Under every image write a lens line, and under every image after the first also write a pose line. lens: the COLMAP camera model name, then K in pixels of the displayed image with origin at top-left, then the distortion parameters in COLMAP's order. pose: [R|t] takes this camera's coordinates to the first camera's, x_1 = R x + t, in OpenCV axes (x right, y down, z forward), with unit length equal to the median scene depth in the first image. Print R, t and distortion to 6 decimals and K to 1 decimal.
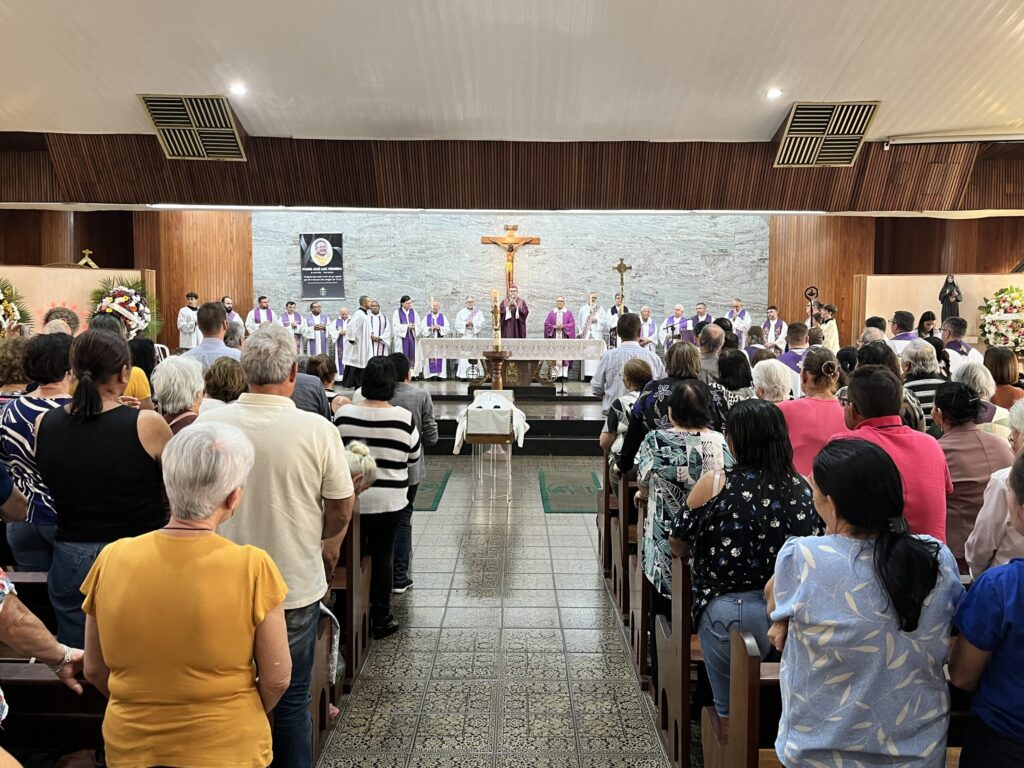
lens RADIAL K [[815.0, 0, 519.8], [0, 815.0, 380.1], [0, 0, 1]] dist [0.045229, 0.003501]
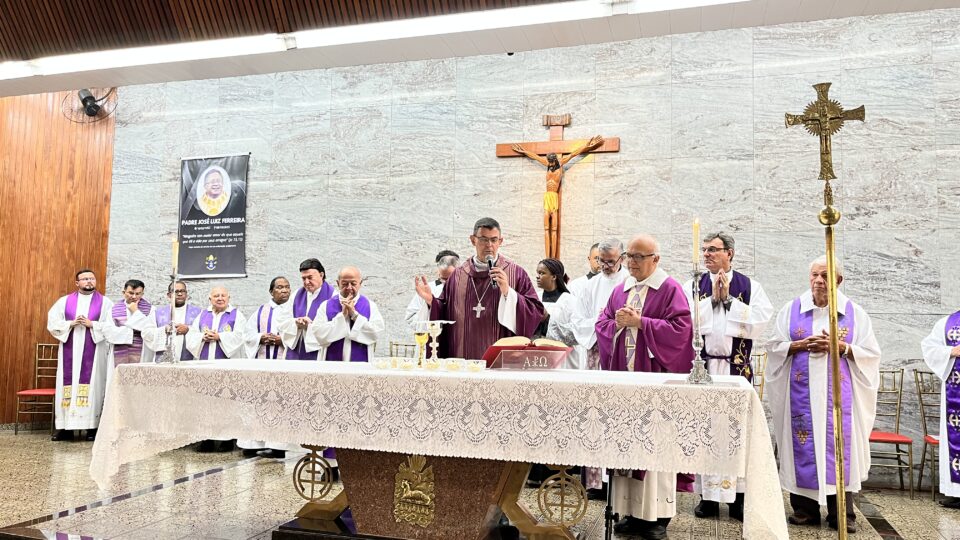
lens RADIAL K [[724.4, 0, 487.8], [0, 724.4, 264.0], [0, 0, 1]] dist [0.034460, 0.001235]
pose [[0.956416, -0.015568, -0.291591, 0.072436], [-0.032208, 0.986861, -0.158330, -0.038468], [0.290225, 0.160821, 0.943348, 0.612739]]
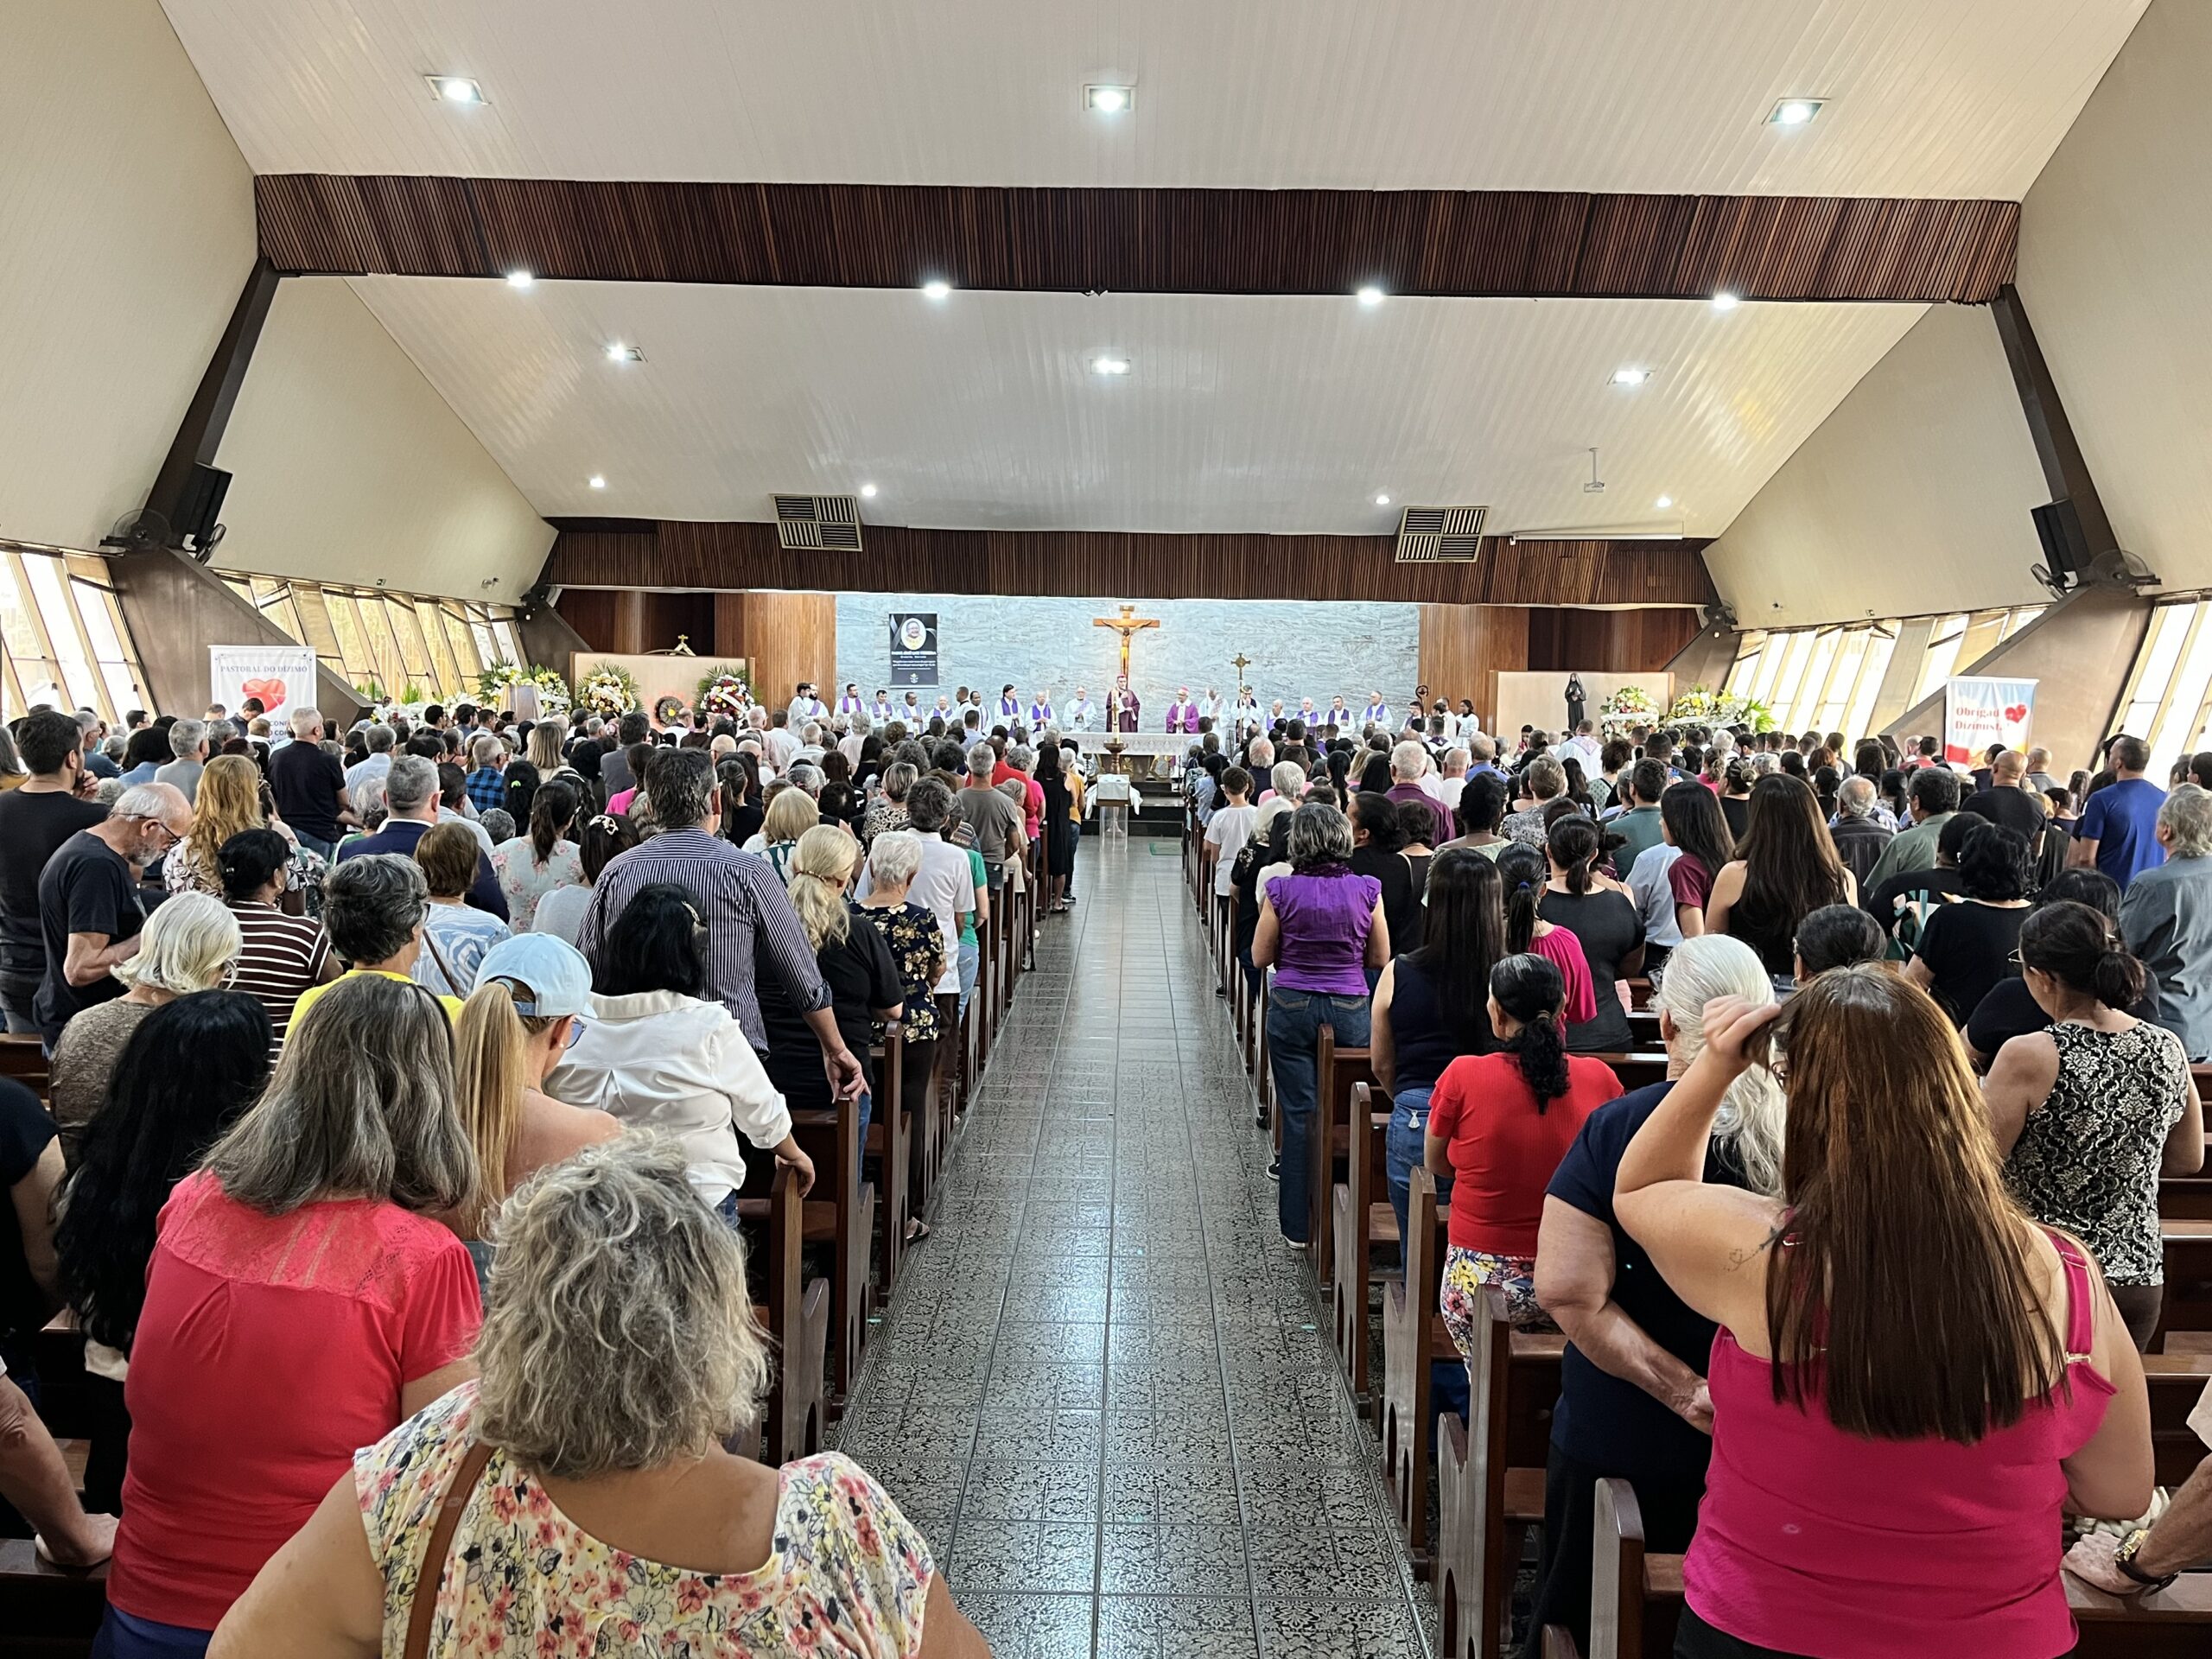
lens RADIAL K [[1760.6, 0, 1094.9], [0, 1760.6, 844.4], [0, 0, 1]] dist [0.045229, 0.003501]
pose [[0.999709, 0.012932, -0.020383, -0.003086], [-0.012810, 0.999899, 0.006102, 0.058533], [0.020460, -0.005839, 0.999774, -0.923934]]
